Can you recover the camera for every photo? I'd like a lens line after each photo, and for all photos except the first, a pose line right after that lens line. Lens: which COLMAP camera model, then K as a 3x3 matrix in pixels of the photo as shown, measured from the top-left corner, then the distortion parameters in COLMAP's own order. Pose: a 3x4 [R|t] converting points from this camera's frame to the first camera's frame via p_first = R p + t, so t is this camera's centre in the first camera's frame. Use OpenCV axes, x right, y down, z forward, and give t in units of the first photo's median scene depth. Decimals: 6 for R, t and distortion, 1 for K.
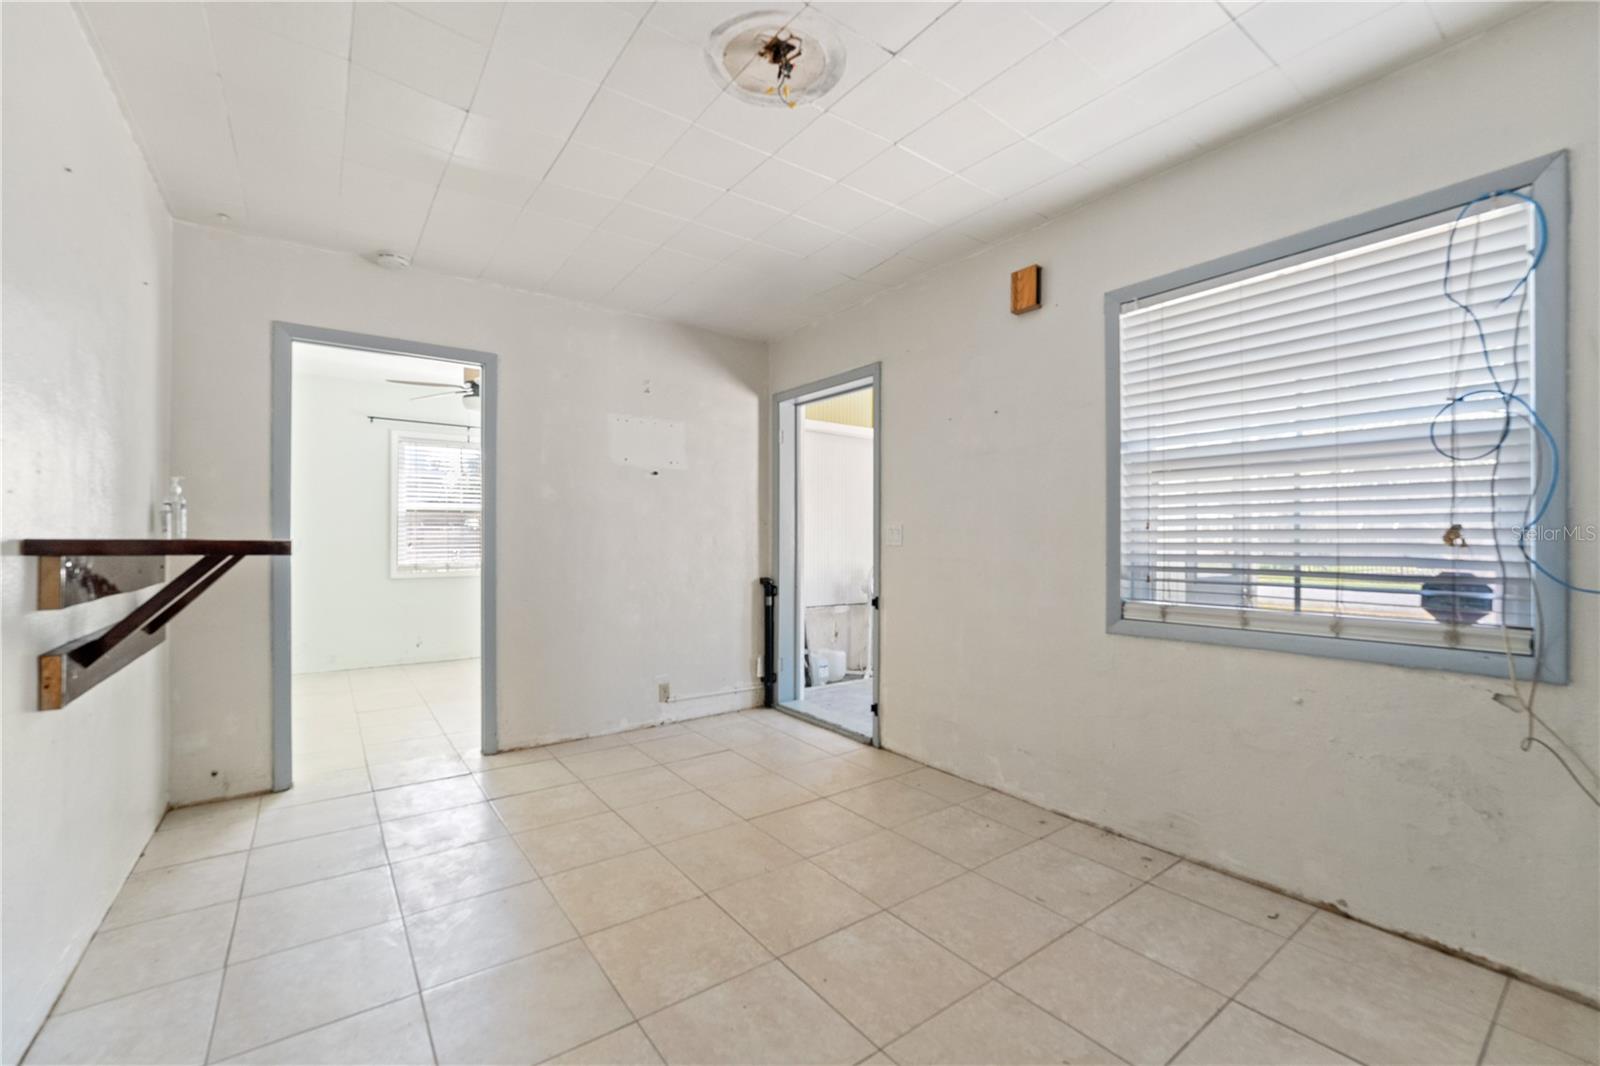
lens RADIAL K [[651.1, 0, 794.6], [0, 651.1, 537.8], [0, 0, 1]] dist [-0.014001, 0.001014]
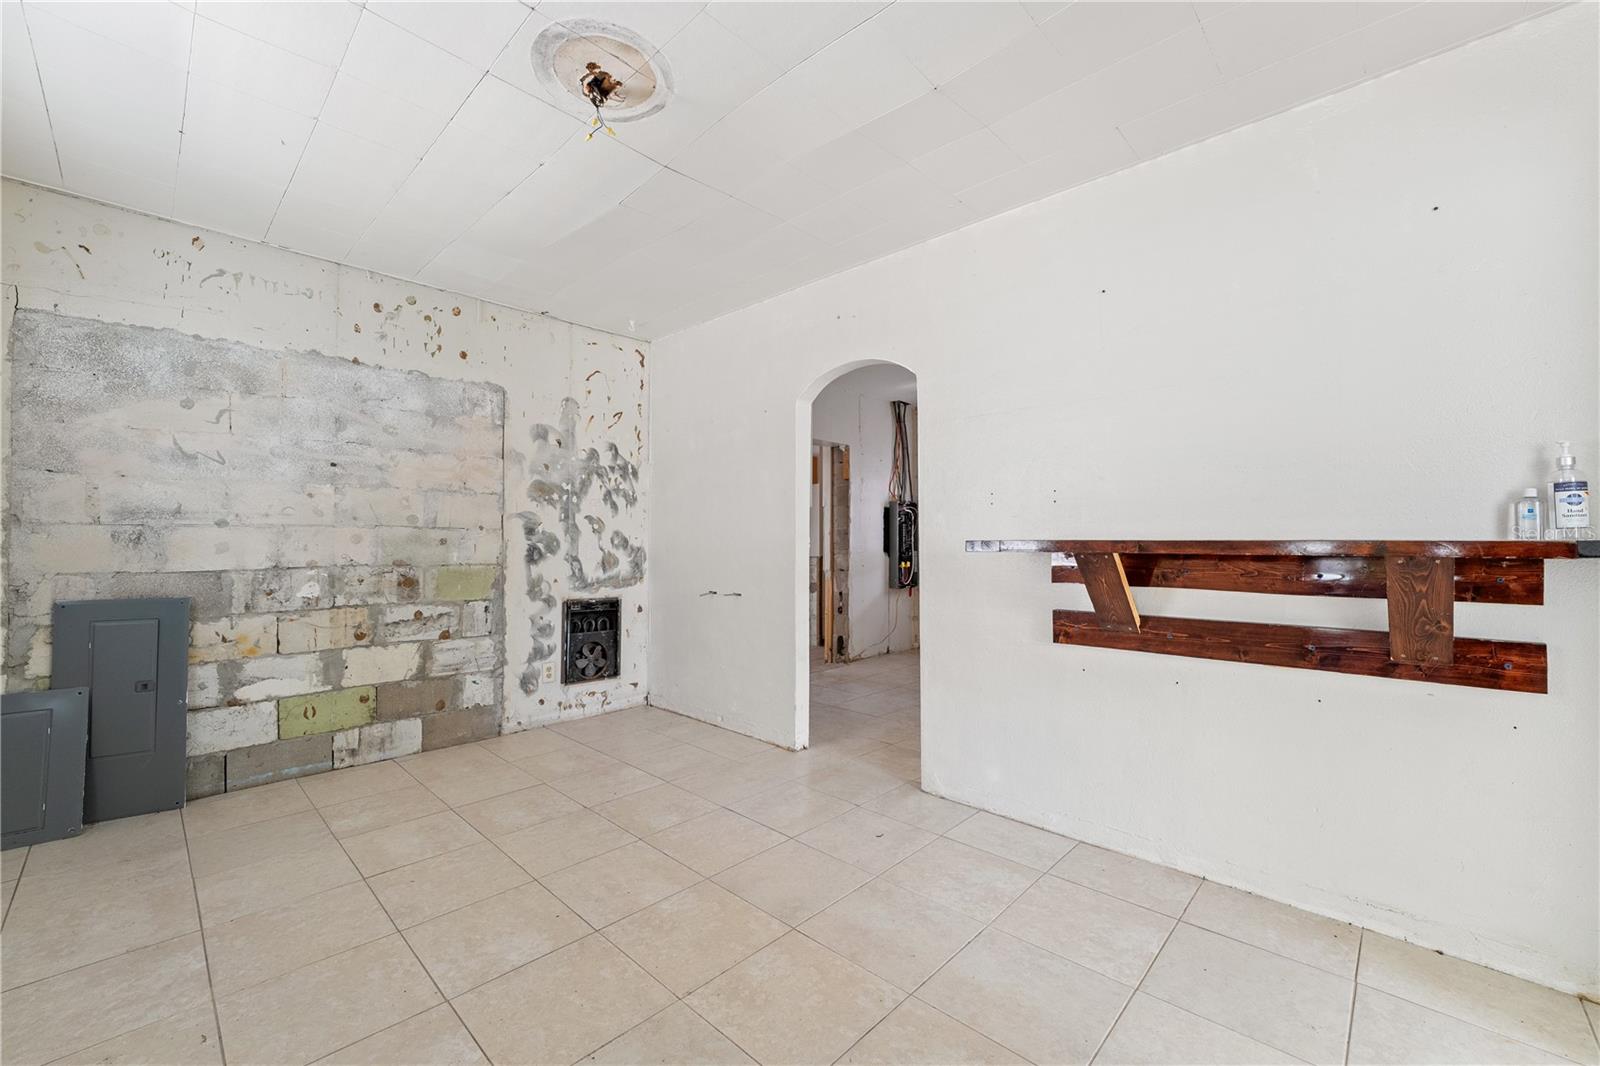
lens RADIAL K [[651.1, 0, 798.8], [0, 651.1, 532.1], [0, 0, 1]] dist [-0.014001, 0.001014]
pose [[-0.985058, -0.006144, -0.172114, -0.161554], [-0.003076, 0.999832, -0.018088, 0.011430], [0.172196, -0.017288, -0.984911, 2.047600]]
